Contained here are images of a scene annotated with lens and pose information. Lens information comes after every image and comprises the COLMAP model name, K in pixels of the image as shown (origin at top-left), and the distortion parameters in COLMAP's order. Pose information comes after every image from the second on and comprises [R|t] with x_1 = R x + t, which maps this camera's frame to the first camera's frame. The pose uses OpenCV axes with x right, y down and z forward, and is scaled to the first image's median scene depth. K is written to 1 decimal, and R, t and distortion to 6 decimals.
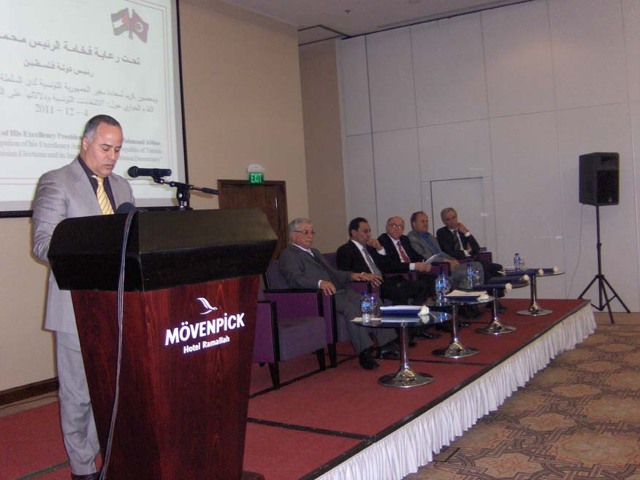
lens RADIAL K [[679.5, 0, 320.0], [0, 679.5, 240.0], [0, 0, 1]] dist [-0.188383, 0.035773]
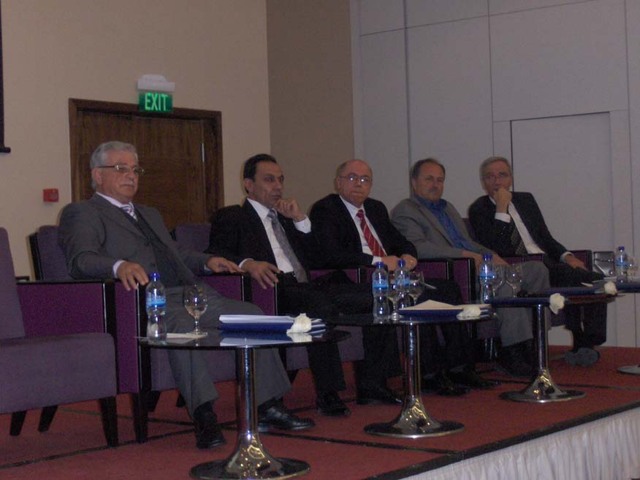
lens RADIAL K [[1216.2, 0, 320.0], [0, 1216.2, 240.0], [0, 0, 1]] dist [0.024018, 0.067424]
pose [[0.995628, 0.029924, -0.088479, 0.204340], [-0.031925, 0.999264, -0.021284, 0.054294], [0.087777, 0.024016, 0.995851, 0.131878]]
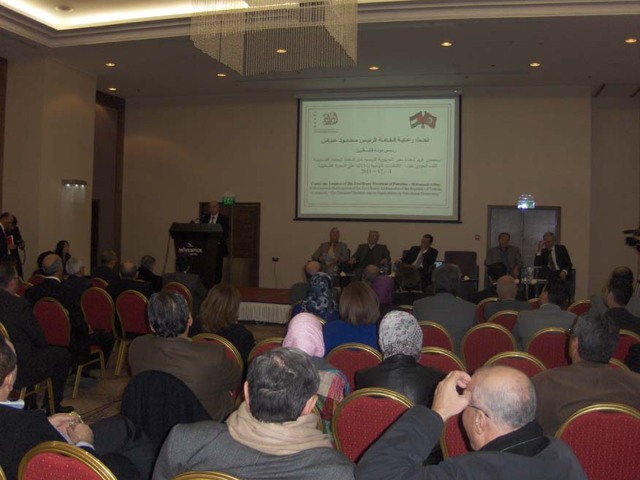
lens RADIAL K [[679.5, 0, 320.0], [0, 679.5, 240.0], [0, 0, 1]] dist [-0.188383, 0.035773]
pose [[0.299054, 0.077729, -0.951065, 1.984824], [-0.070992, 0.995727, 0.059056, -0.117122], [0.951592, 0.049857, 0.303295, 0.235669]]
